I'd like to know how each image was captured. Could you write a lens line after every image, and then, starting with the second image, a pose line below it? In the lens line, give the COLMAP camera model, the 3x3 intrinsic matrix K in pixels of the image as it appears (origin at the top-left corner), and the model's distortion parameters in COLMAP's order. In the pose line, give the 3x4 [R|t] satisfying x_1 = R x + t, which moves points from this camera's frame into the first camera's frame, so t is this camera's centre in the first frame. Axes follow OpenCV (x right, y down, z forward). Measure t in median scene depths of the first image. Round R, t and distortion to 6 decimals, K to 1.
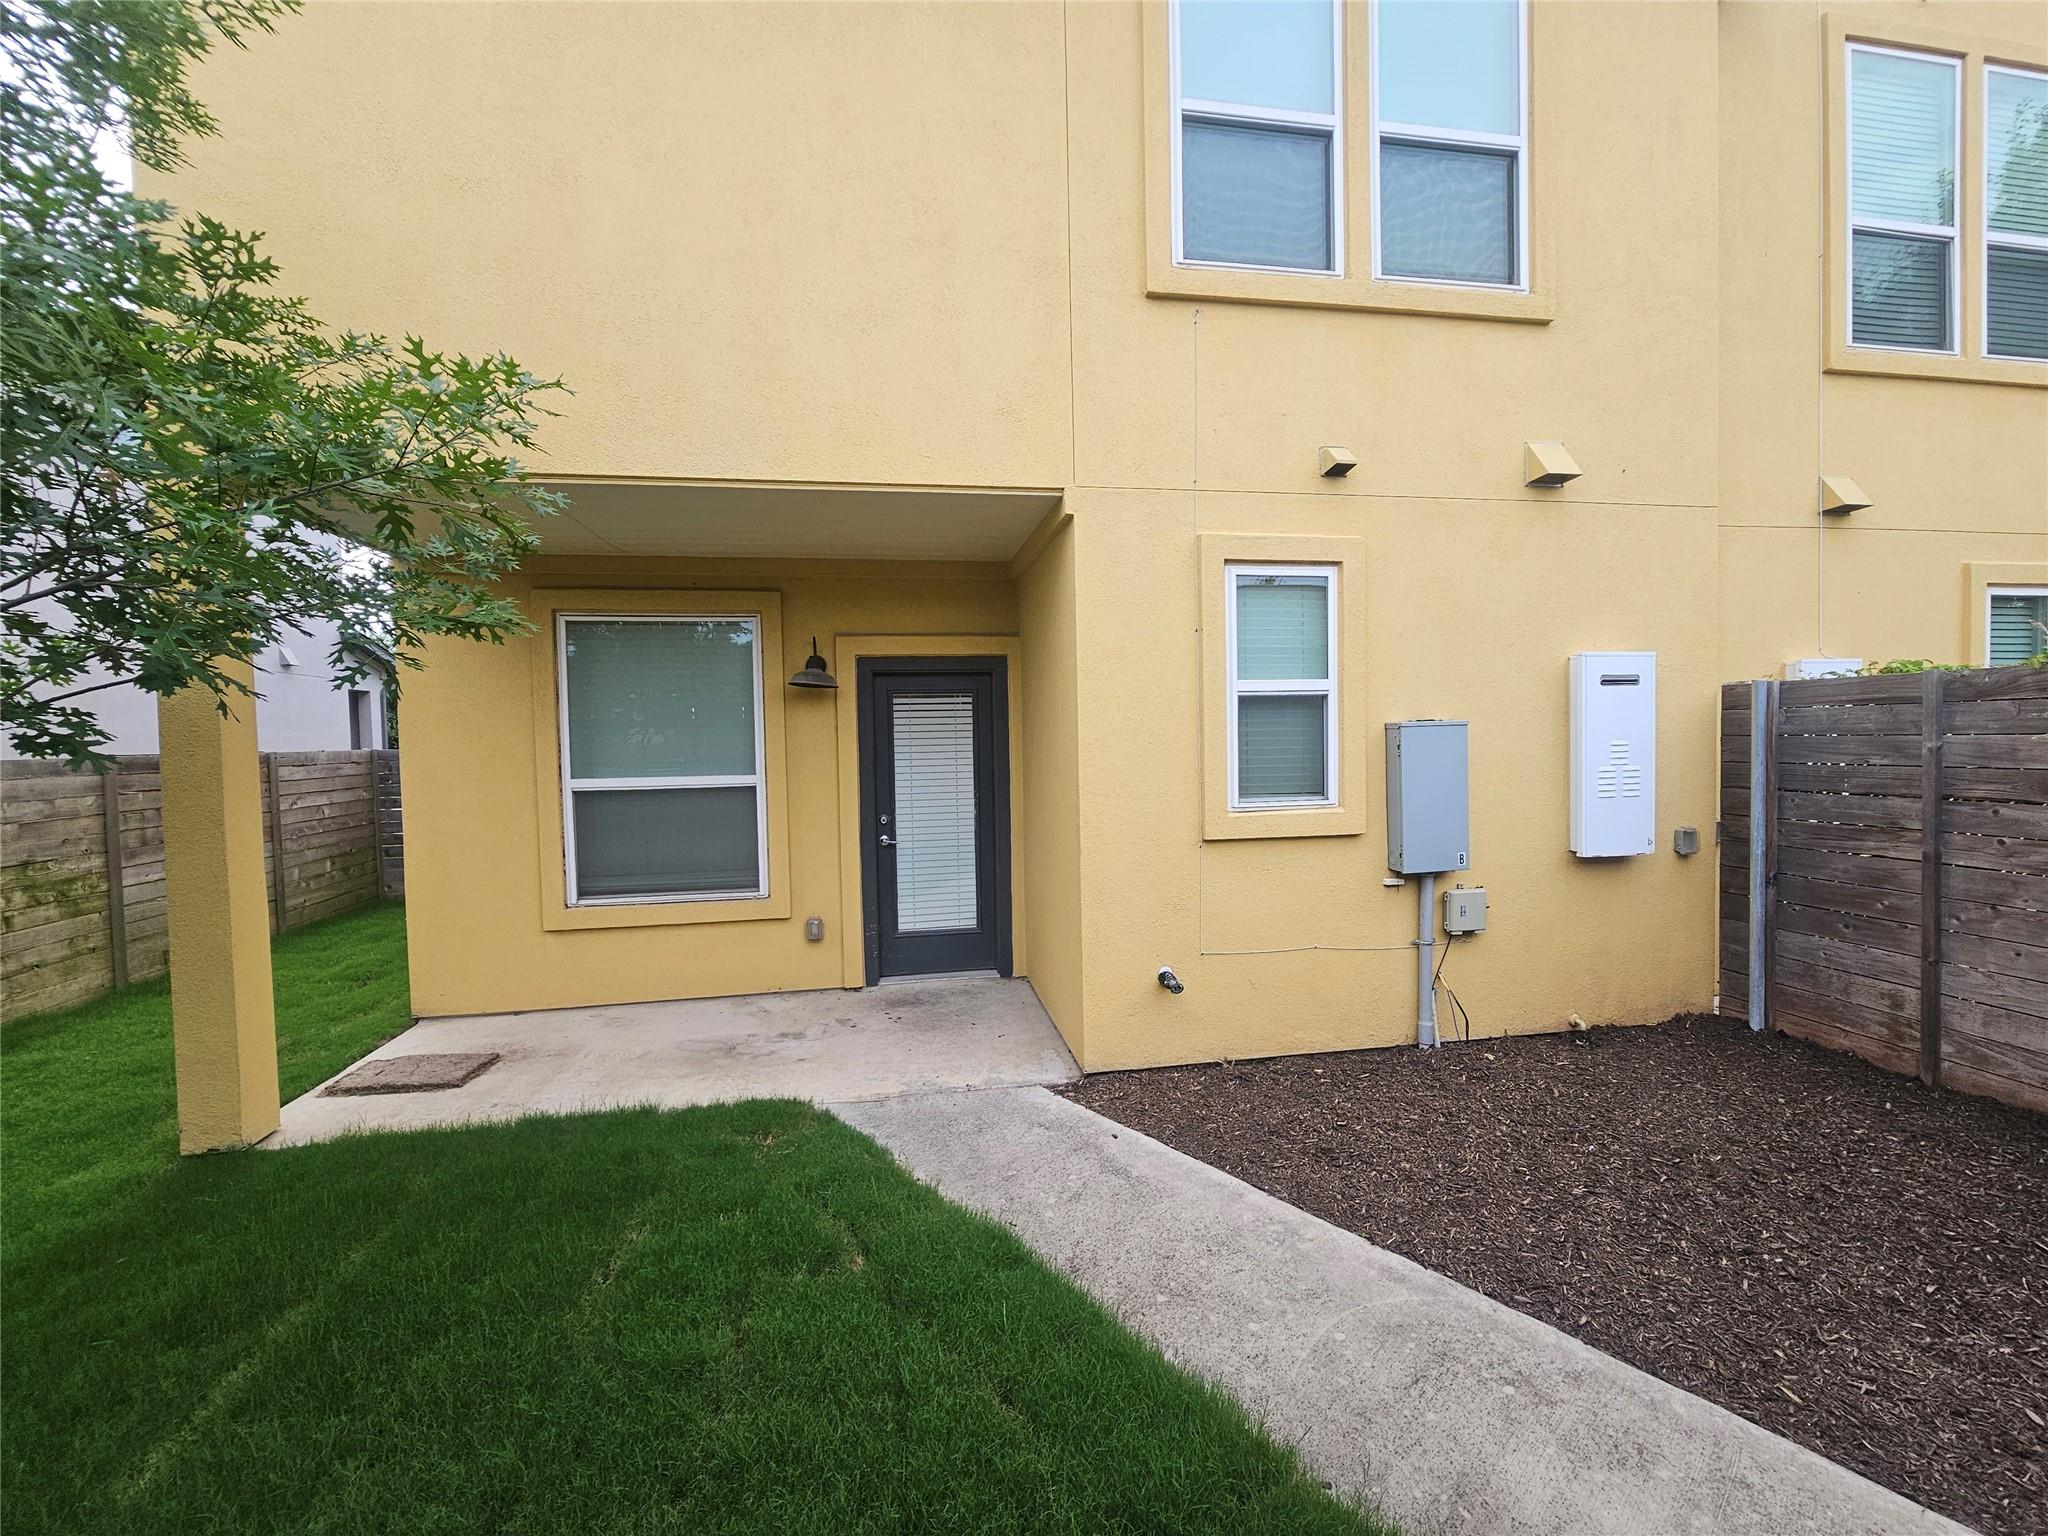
lens RADIAL K [[838.0, 0, 1022.7], [0, 838.0, 763.9], [0, 0, 1]] dist [-0.002099, 0.000163]
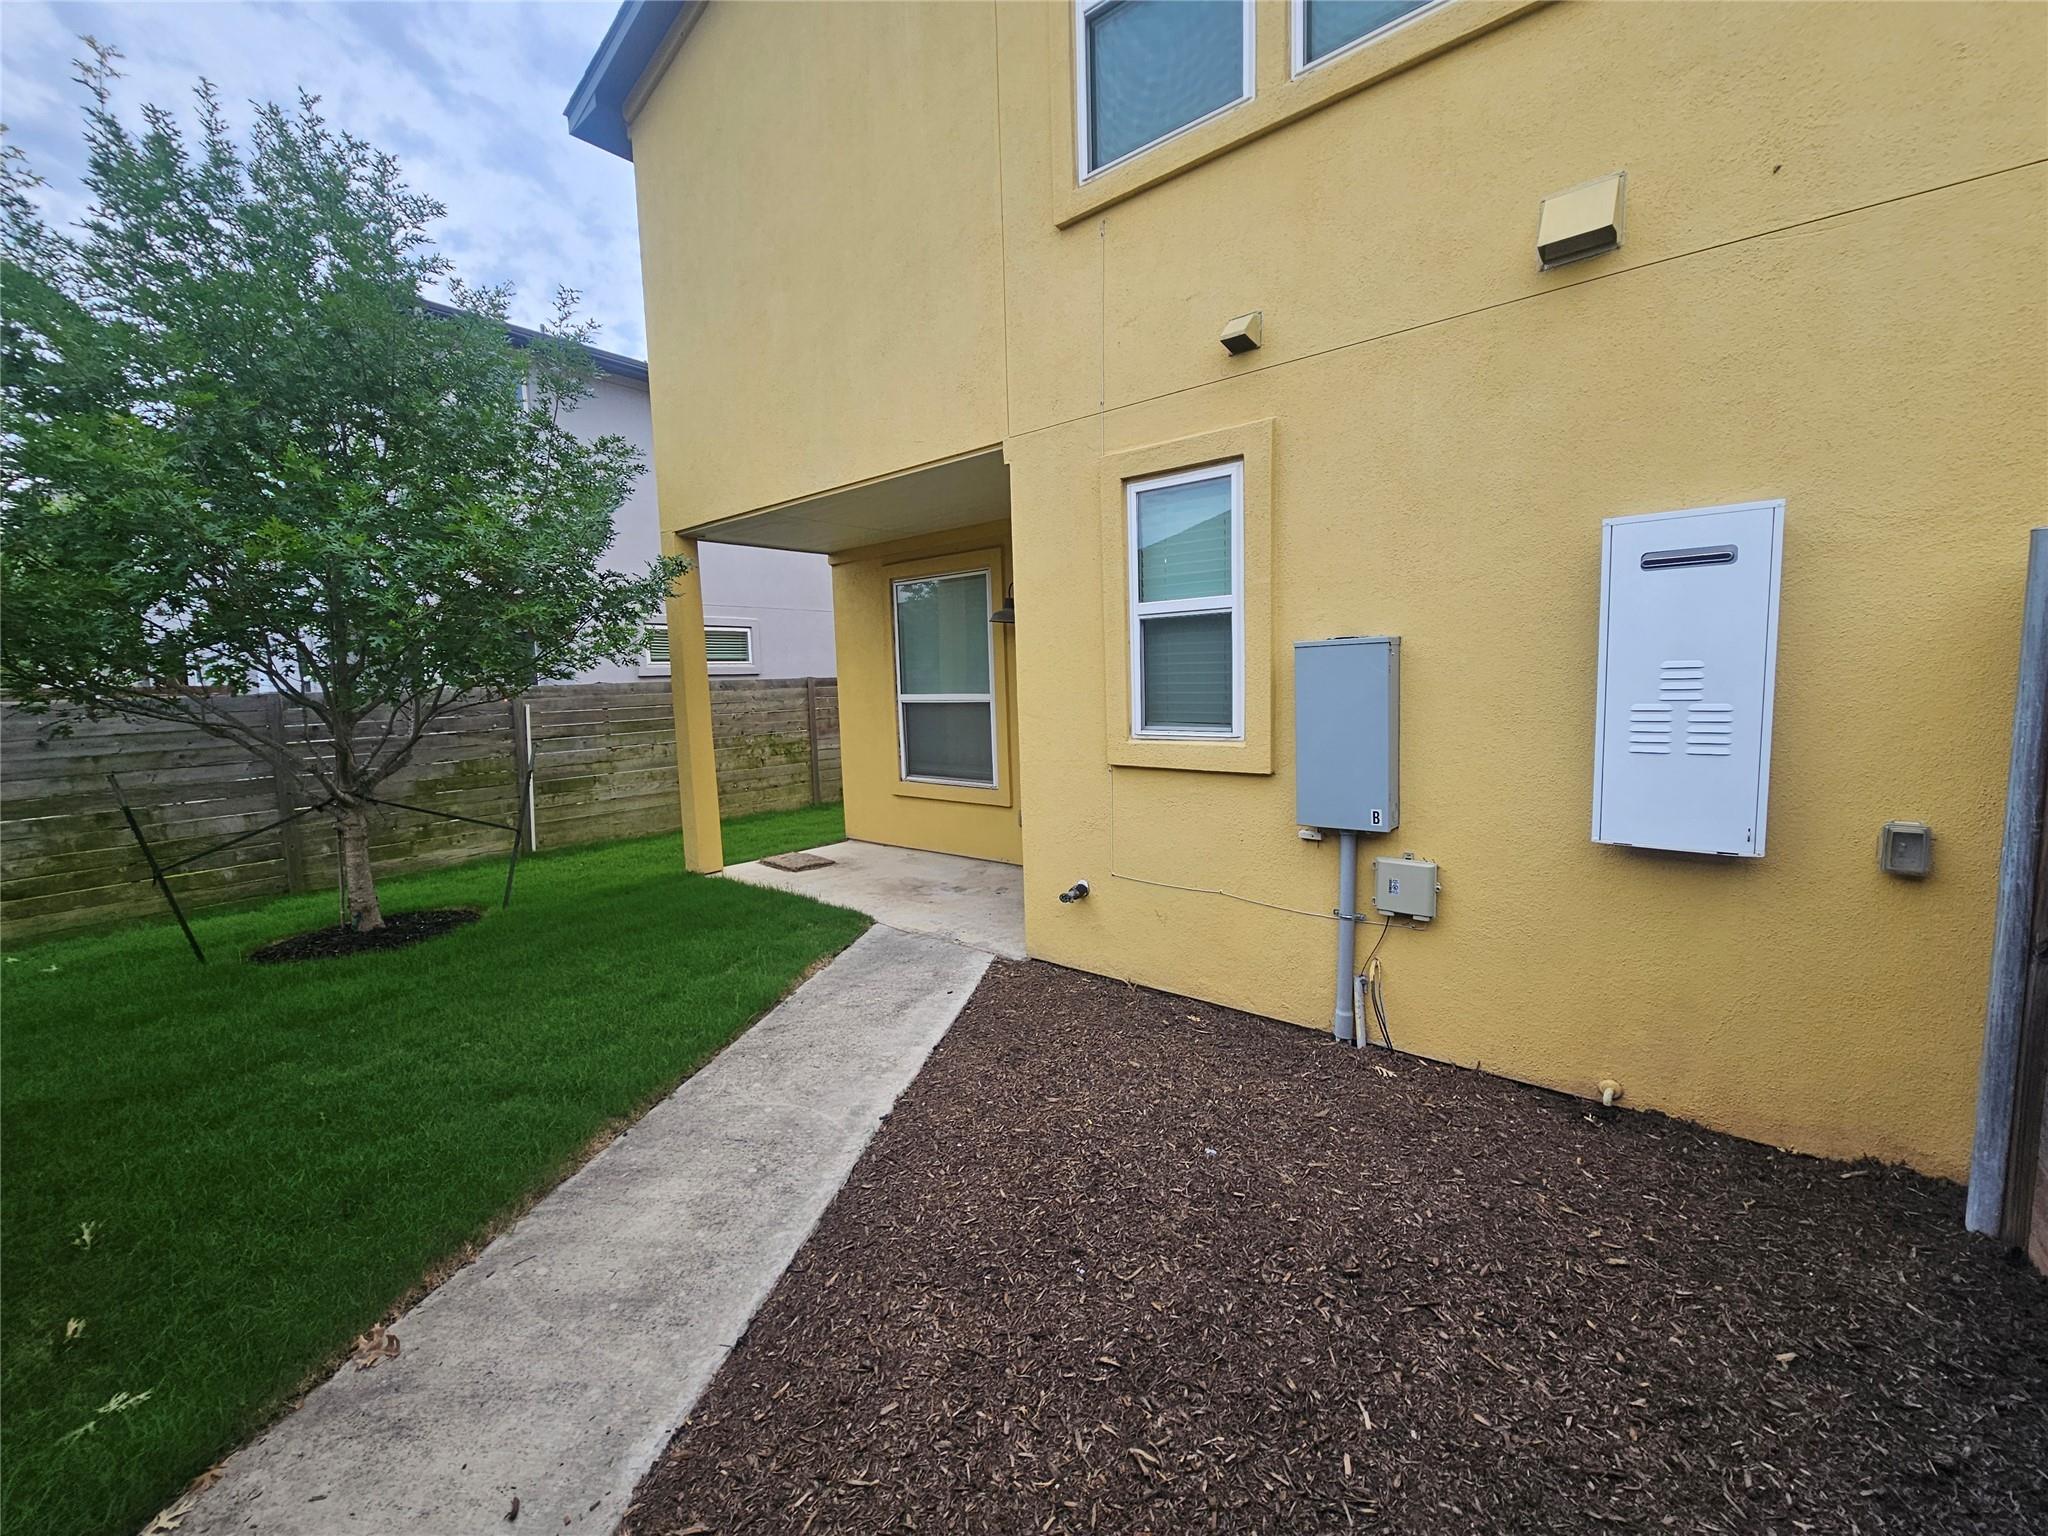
lens RADIAL K [[838.0, 0, 1022.7], [0, 838.0, 763.9], [0, 0, 1]] dist [-0.002099, 0.000163]
pose [[0.643989, 0.081748, -0.760655, 0.881118], [-0.010055, 0.995093, 0.098430, -0.008704], [0.764969, -0.055739, 0.641651, 0.253686]]
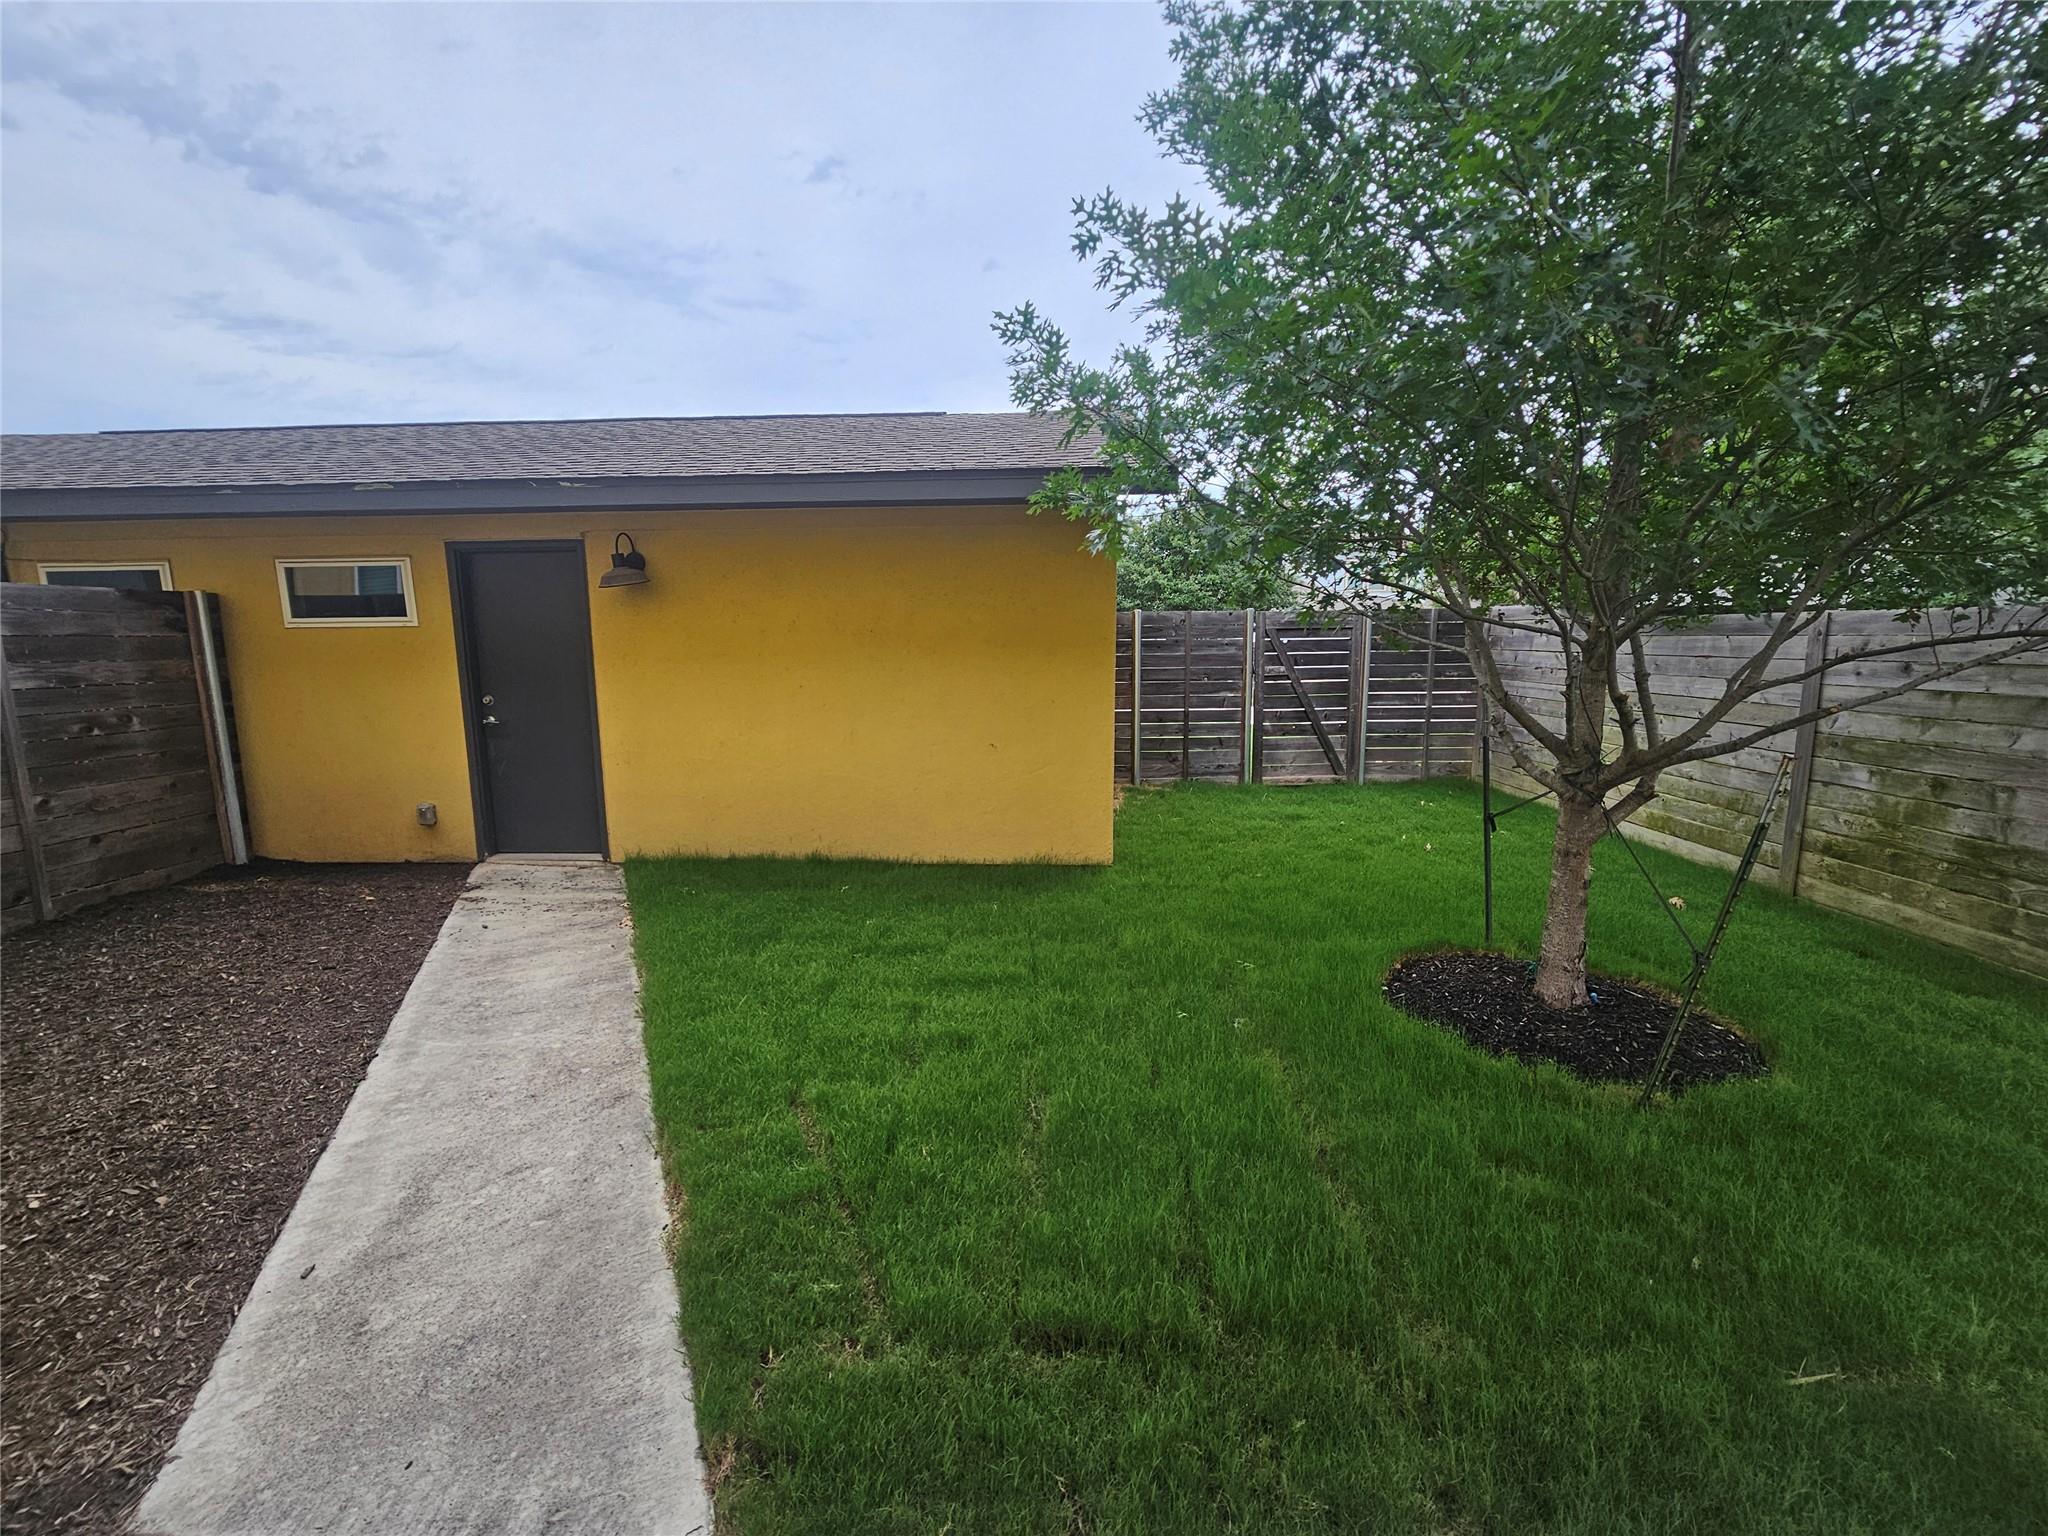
lens RADIAL K [[838.0, 0, 1022.7], [0, 838.0, 763.9], [0, 0, 1]] dist [-0.002099, 0.000163]
pose [[-0.976882, -0.001236, 0.213774, -0.417843], [0.038488, 0.982627, 0.181558, -0.000098], [-0.210285, 0.185589, -0.959863, 1.135275]]
